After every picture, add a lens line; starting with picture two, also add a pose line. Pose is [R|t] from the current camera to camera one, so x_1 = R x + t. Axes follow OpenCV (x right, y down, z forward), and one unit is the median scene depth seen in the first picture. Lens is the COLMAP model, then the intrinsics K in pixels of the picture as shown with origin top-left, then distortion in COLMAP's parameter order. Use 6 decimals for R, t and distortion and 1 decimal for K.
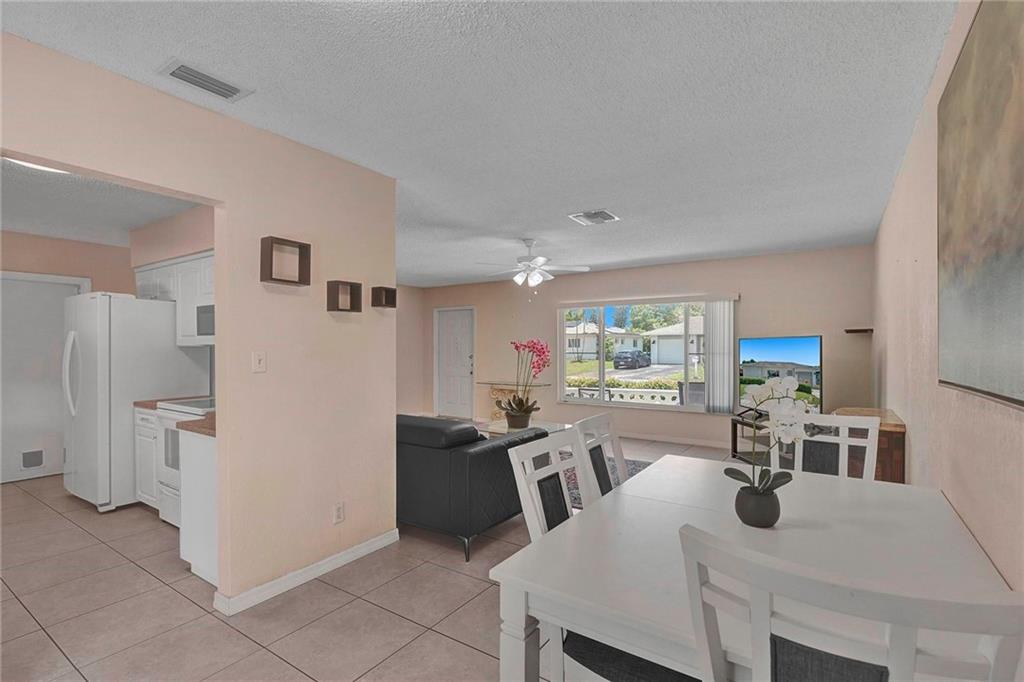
lens RADIAL K [[481.3, 0, 512.7], [0, 481.3, 356.1], [0, 0, 1]] dist [0.001656, 0.000163]
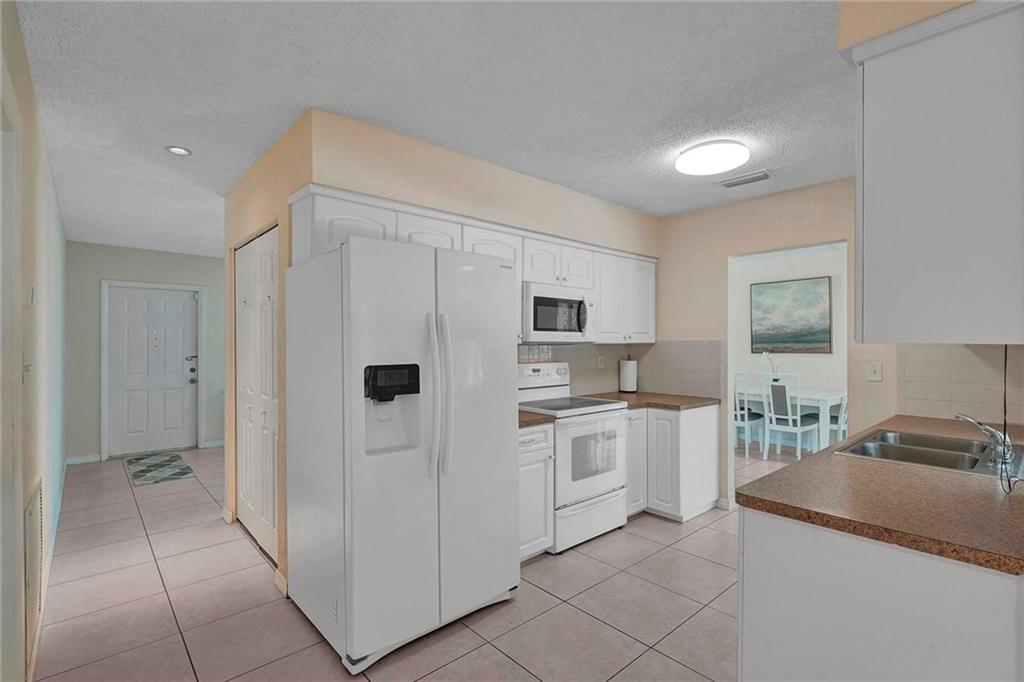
lens RADIAL K [[481.3, 0, 524.4], [0, 481.3, 345.8], [0, 0, 1]] dist [0.001656, 0.000163]
pose [[0.227605, -0.003473, 0.973747, -0.998766], [0.018037, 0.999837, -0.000650, -0.010824], [-0.973586, 0.017712, 0.227631, 0.557088]]
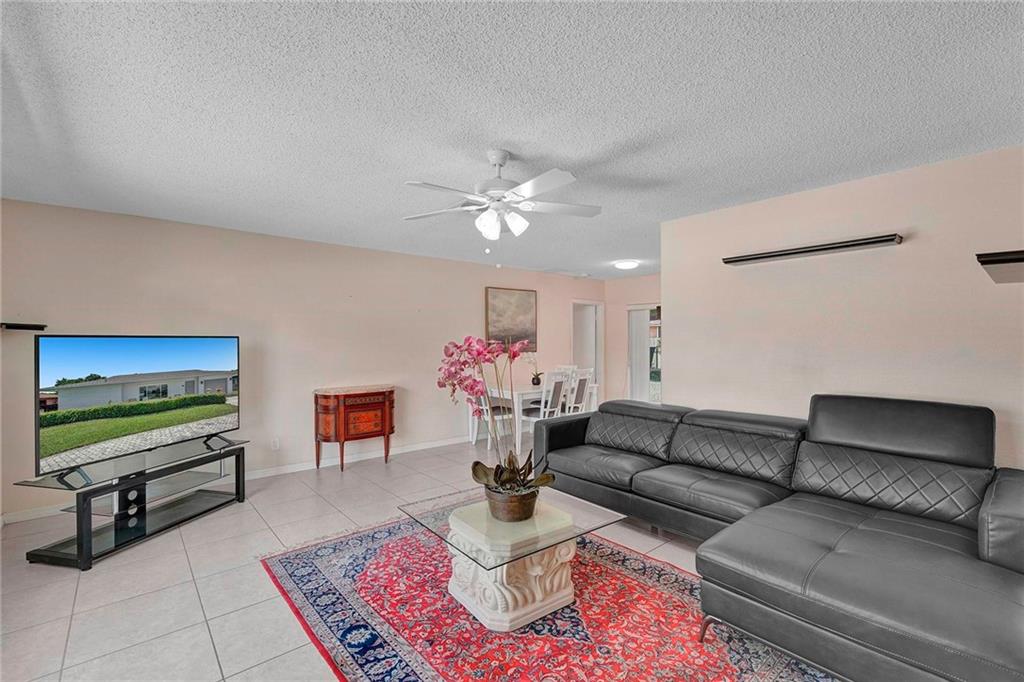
lens RADIAL K [[450.5, 0, 508.2], [0, 450.5, 336.8], [0, 0, 1]] dist [0.007014, 0.000551]
pose [[-0.959523, 0.008042, 0.281515, -0.108409], [0.010852, 0.999906, 0.008423, -0.034761], [-0.281420, 0.011137, -0.959520, 1.348015]]
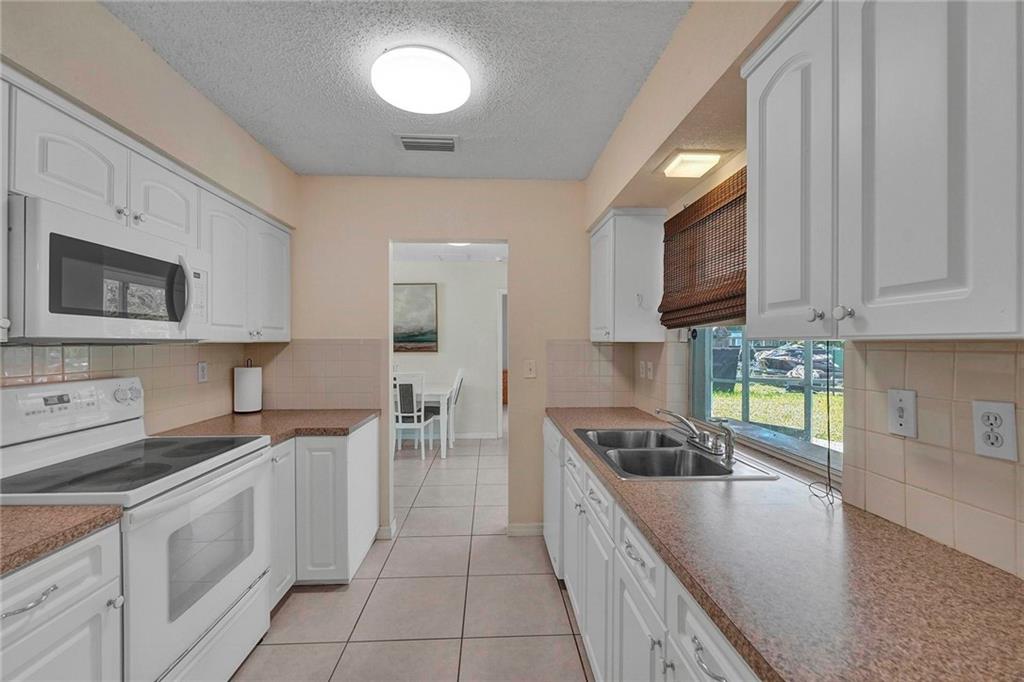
lens RADIAL K [[415.1, 0, 508.4], [0, 415.1, 343.7], [0, 0, 1]] dist [0.000714, -0.000859]
pose [[-0.596259, 0.002345, 0.802788, -0.752370], [0.019479, 0.999744, 0.011547, -0.010789], [-0.802555, 0.022523, -0.596152, 0.614147]]
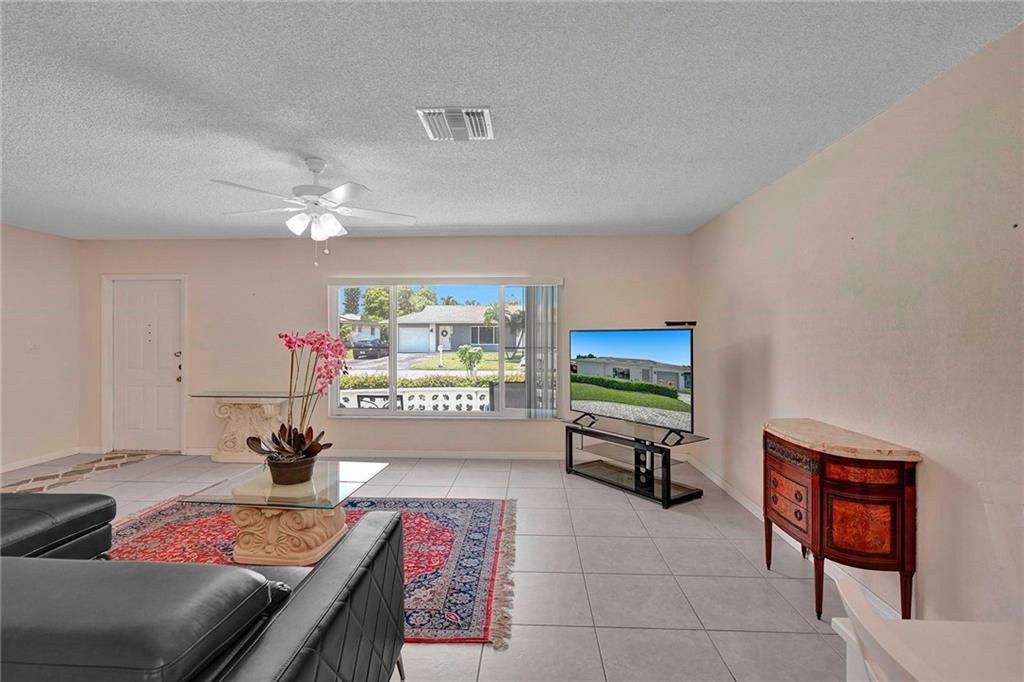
lens RADIAL K [[481.3, 0, 499.6], [0, 481.3, 337.9], [0, 0, 1]] dist [0.001656, 0.000163]
pose [[0.863077, -0.004172, 0.505056, -0.061175], [0.010129, 0.999908, -0.009048, -0.015336], [-0.504971, 0.012925, 0.863039, 0.344810]]
